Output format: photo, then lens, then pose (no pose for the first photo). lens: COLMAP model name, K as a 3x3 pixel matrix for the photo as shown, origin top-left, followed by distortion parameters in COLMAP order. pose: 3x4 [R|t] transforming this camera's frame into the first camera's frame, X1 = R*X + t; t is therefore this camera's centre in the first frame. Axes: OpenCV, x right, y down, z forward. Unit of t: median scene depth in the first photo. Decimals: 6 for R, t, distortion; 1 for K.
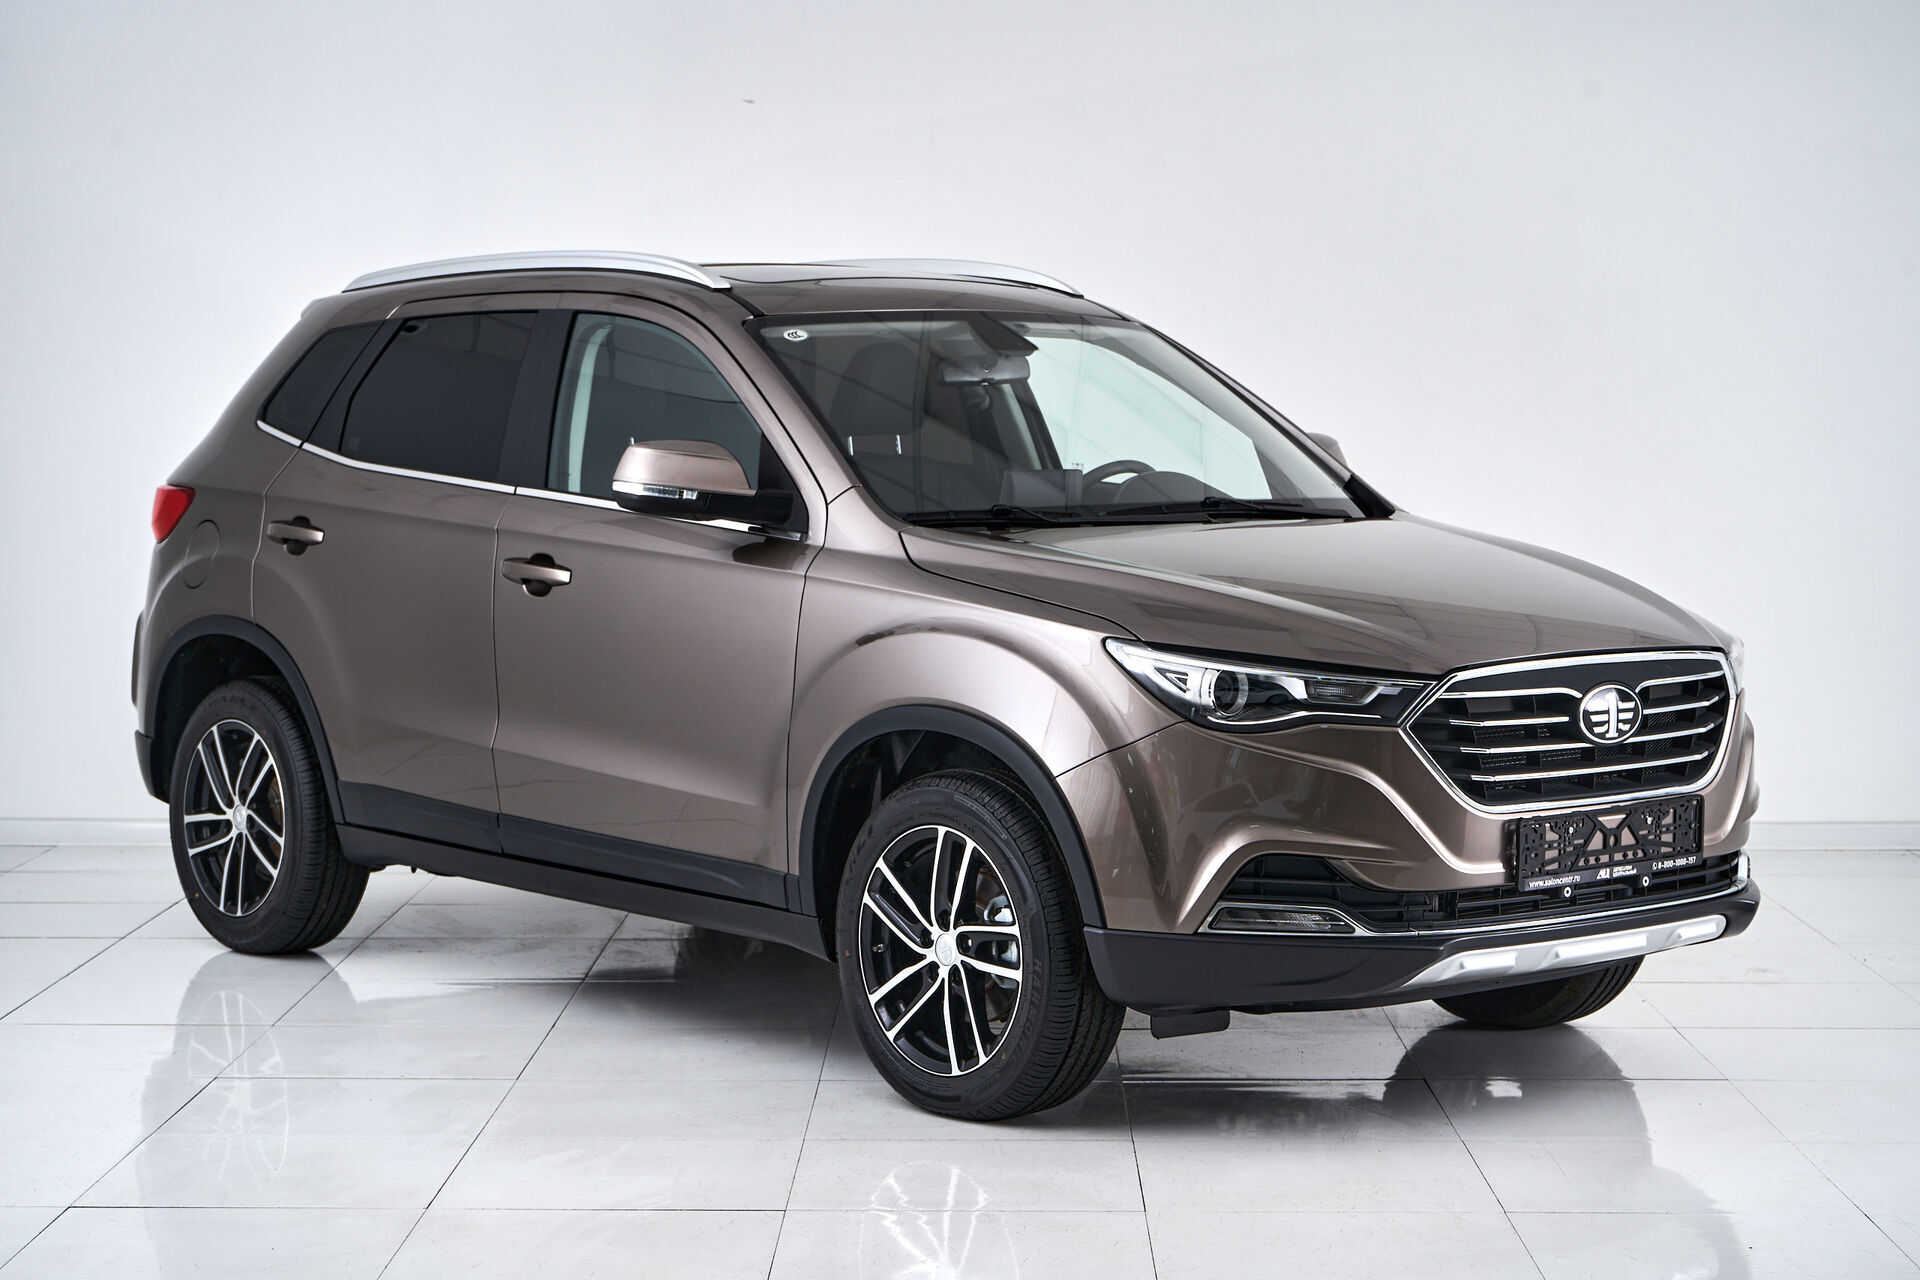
lens RADIAL K [[3985.4, 0, 960.0], [0, 3985.4, 640.0], [0, 0, 1]] dist [-0.227249, 0.013290]
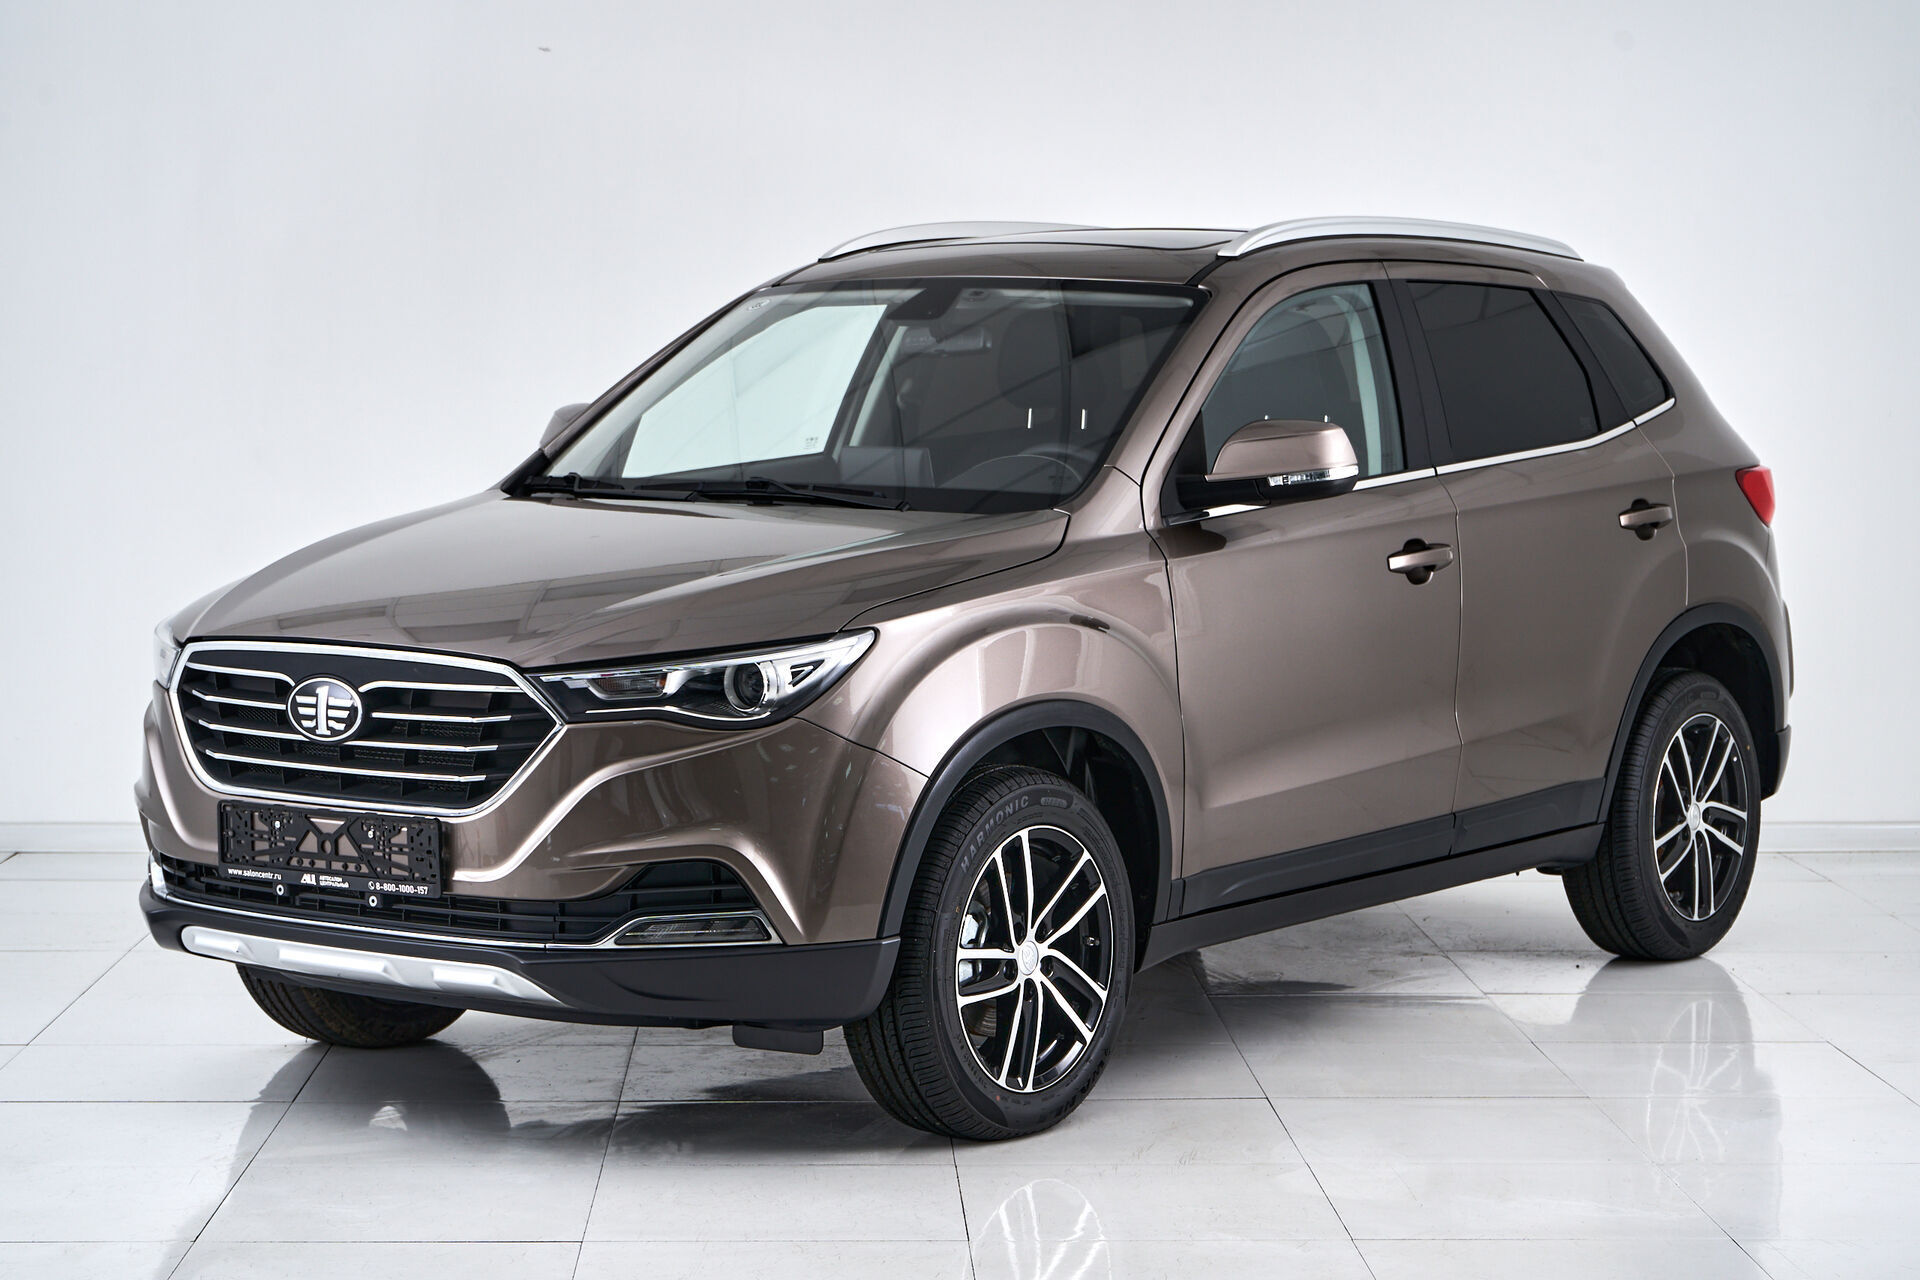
lens RADIAL K [[3985.4, 0, 960.0], [0, 3985.4, 640.0], [0, 0, 1]] dist [-0.227249, 0.013290]
pose [[0.230059, 0.072194, -0.970495, 1.095385], [-0.071925, 0.995779, 0.057024, -0.060928], [0.970515, 0.056684, 0.234280, 0.925199]]
